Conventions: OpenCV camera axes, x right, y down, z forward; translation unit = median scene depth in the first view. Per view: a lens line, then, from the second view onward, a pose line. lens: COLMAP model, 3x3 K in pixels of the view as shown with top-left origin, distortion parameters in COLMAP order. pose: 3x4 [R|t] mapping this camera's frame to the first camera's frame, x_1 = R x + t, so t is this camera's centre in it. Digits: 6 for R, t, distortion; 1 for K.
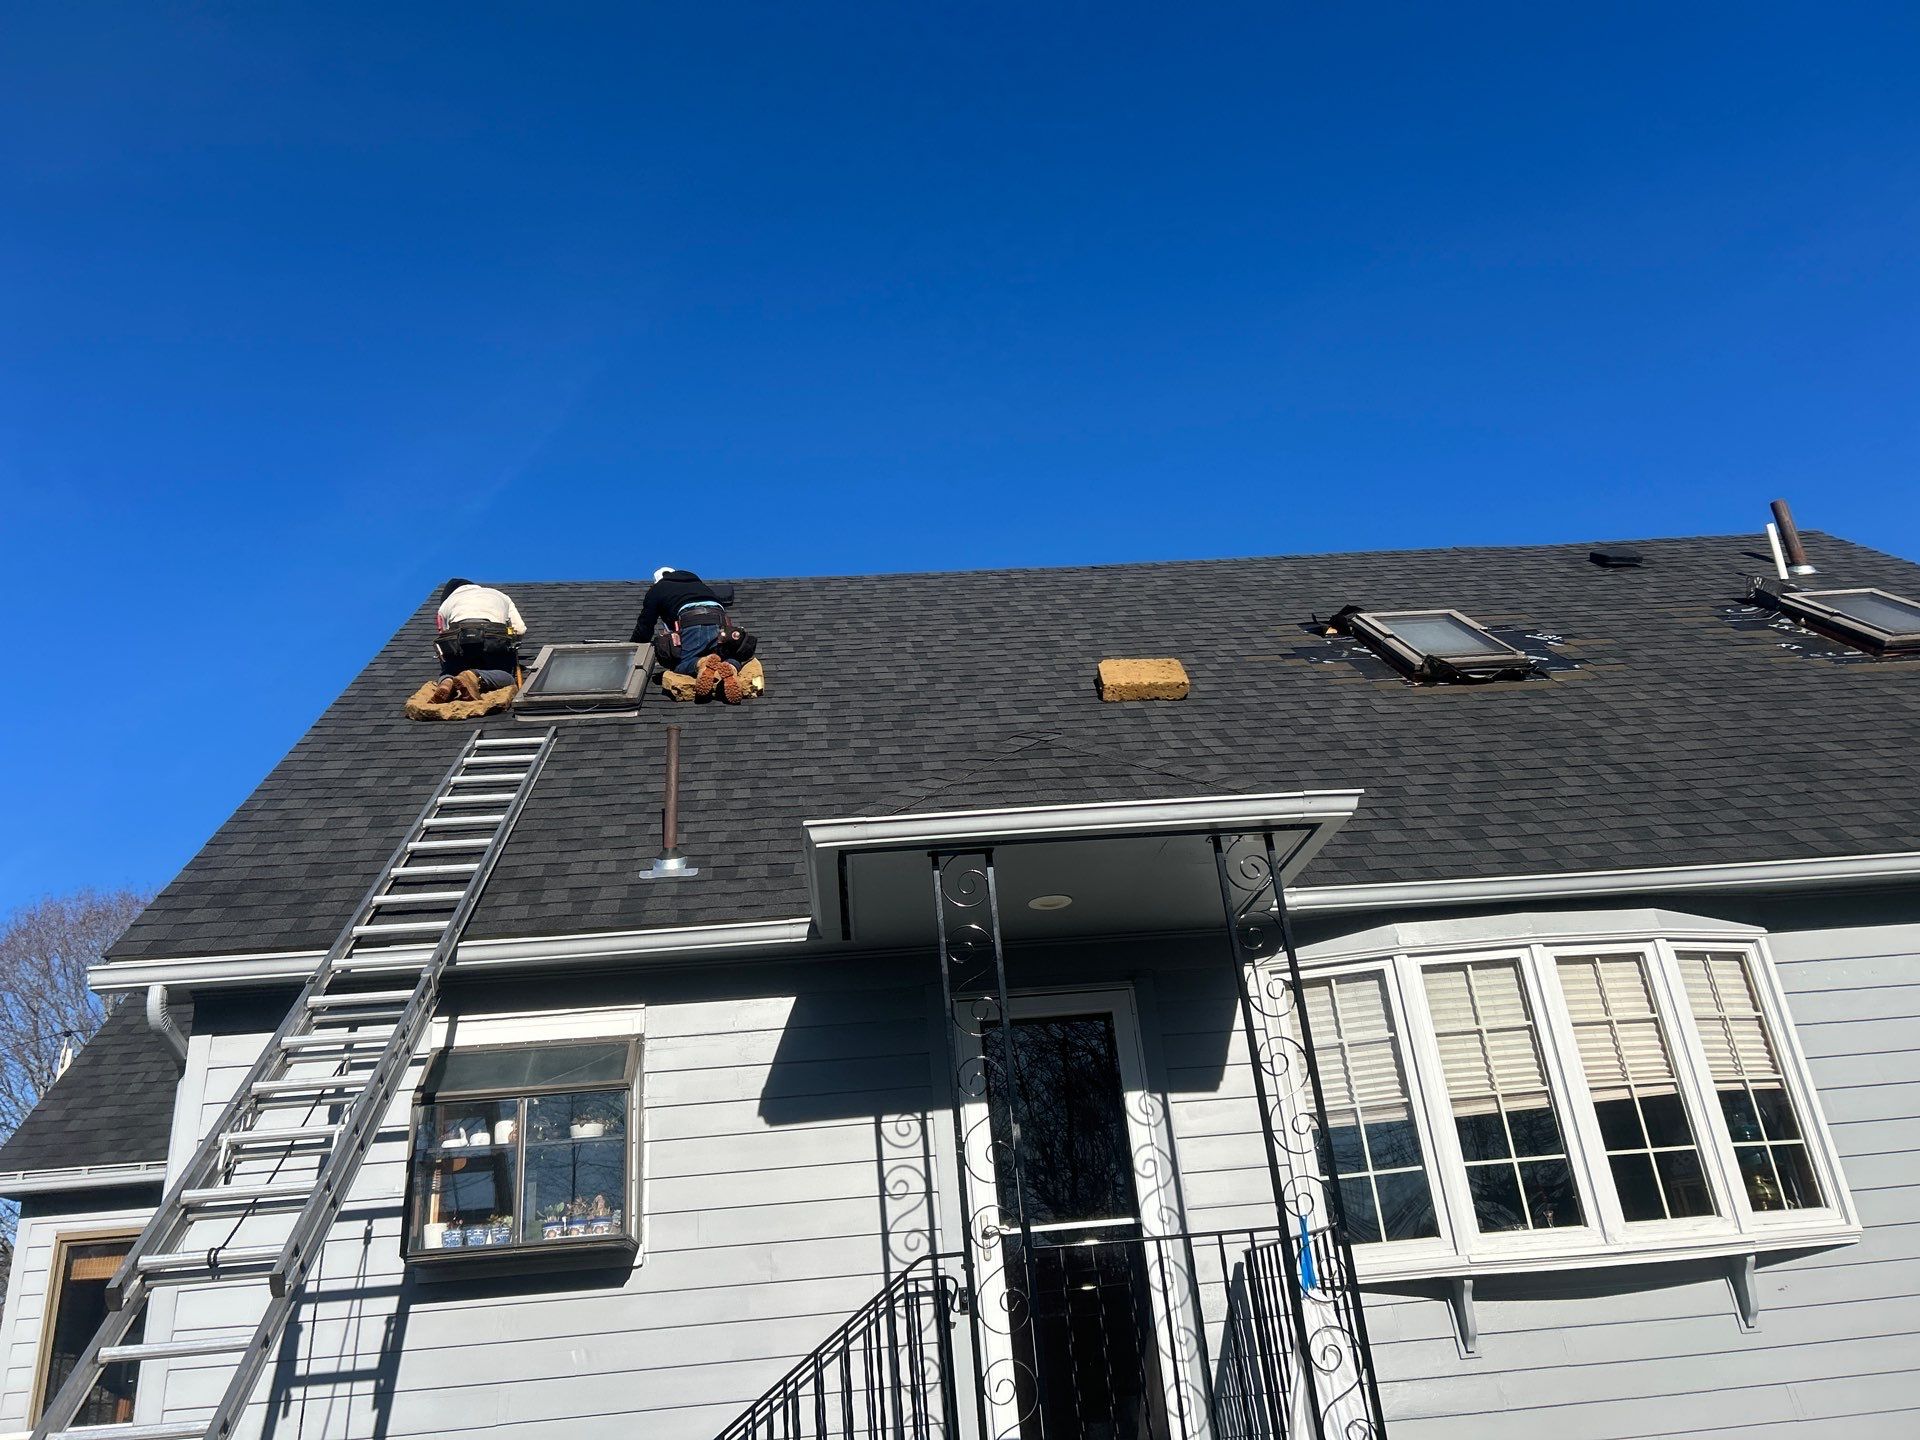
lens RADIAL K [[1427.4, 0, 960.0], [0, 1427.4, 720.0], [0, 0, 1]] dist [0.009308, 0.000394]
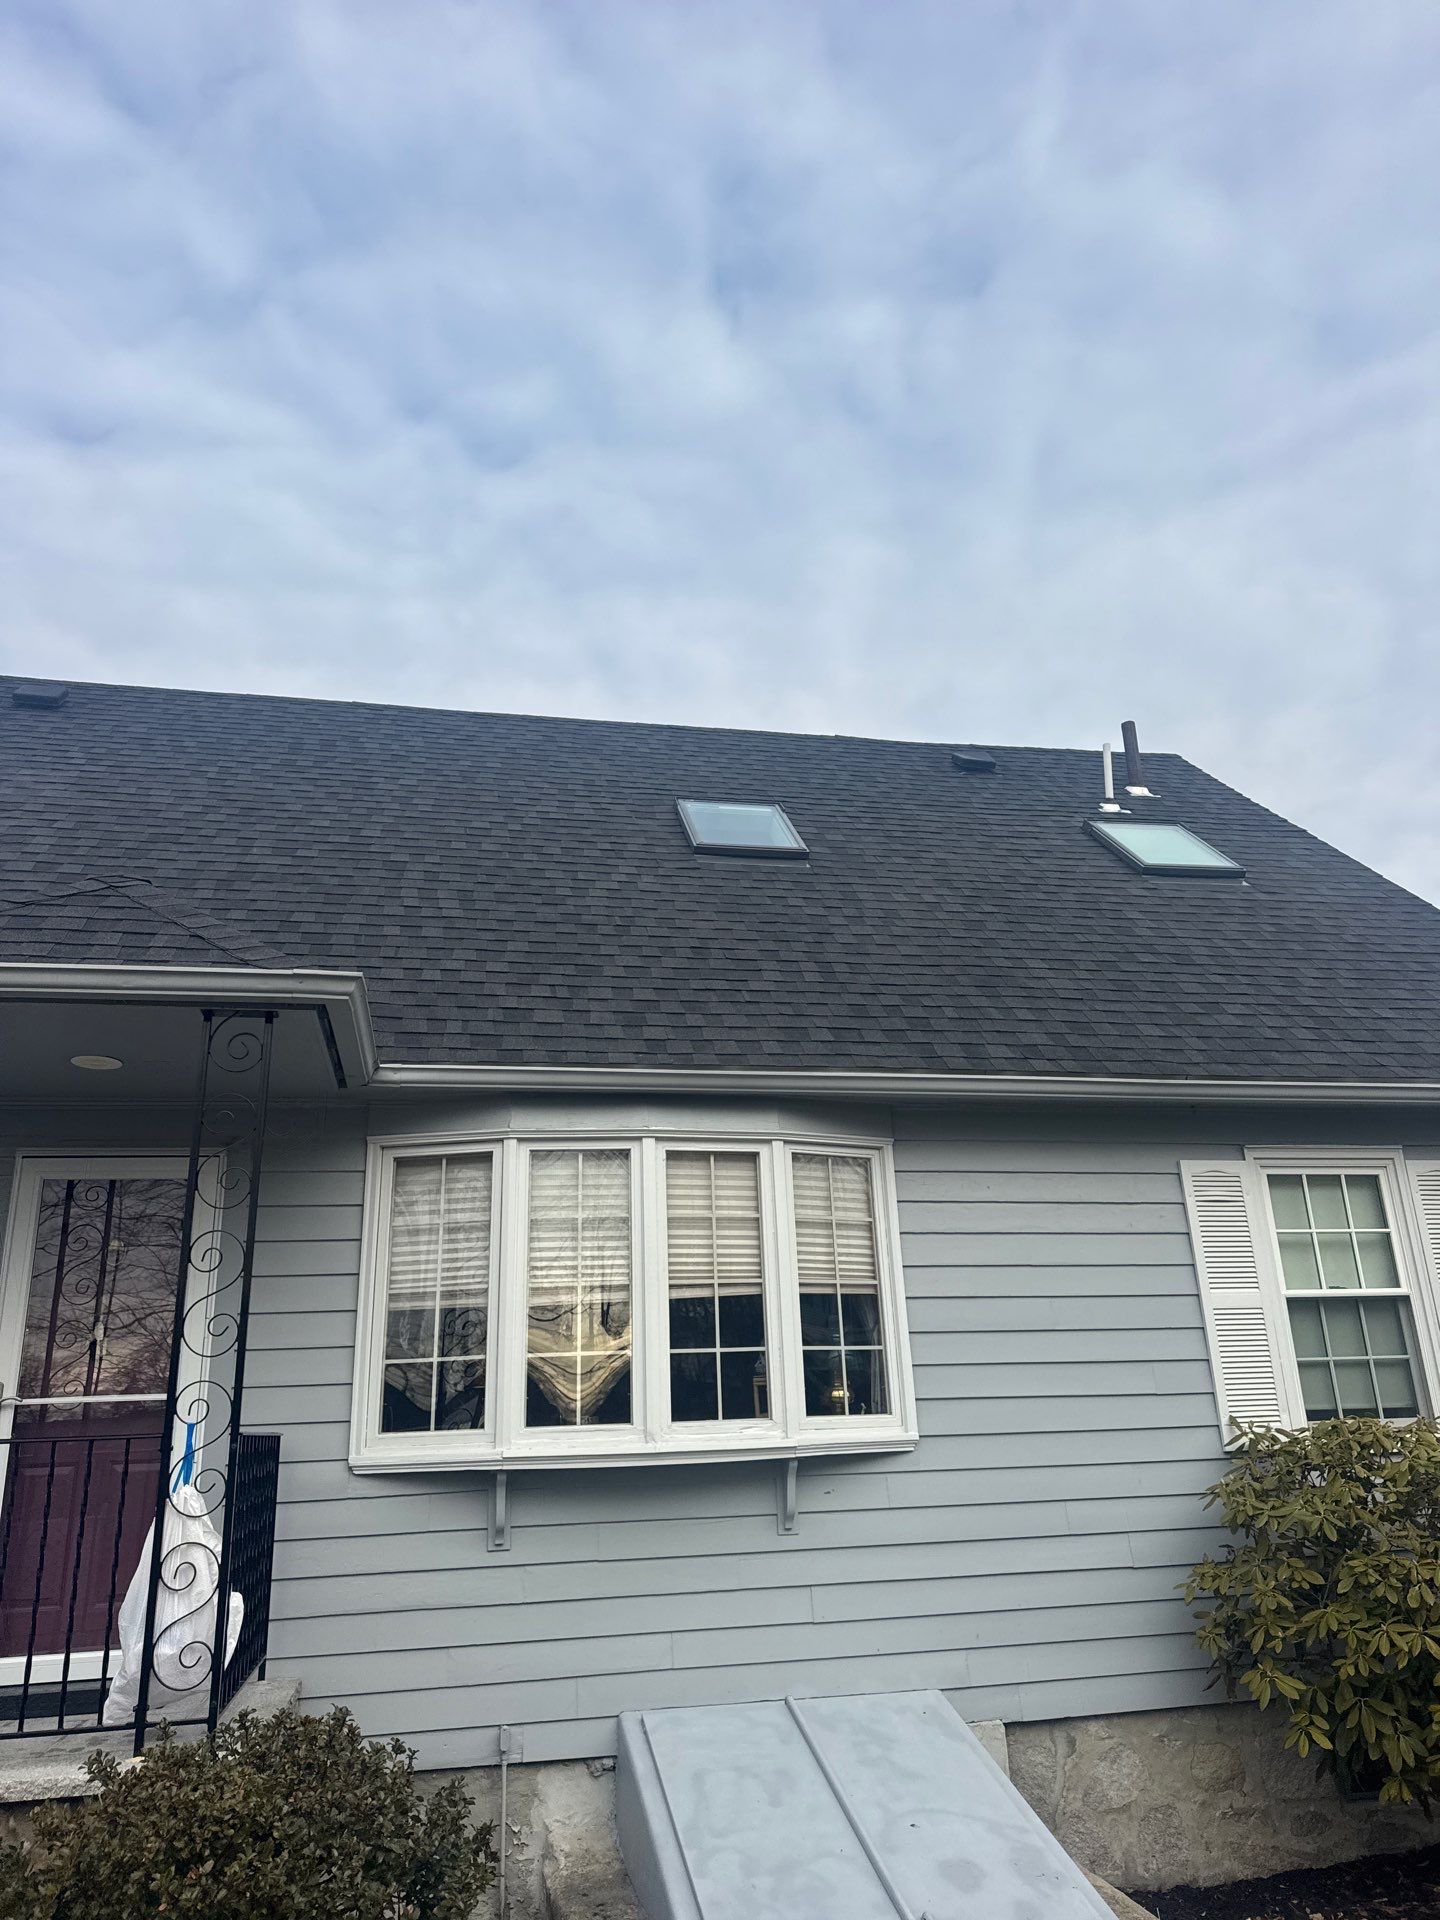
lens RADIAL K [[1409.3, 0, 719.5], [0, 1409.3, 885.8], [0, 0, 1]] dist [0.051995, -0.042078]
pose [[0.987286, 0.095651, 0.126954, 0.310059], [-0.097939, 0.995121, 0.011890, -0.034669], [-0.125197, -0.024172, 0.991837, 0.019140]]
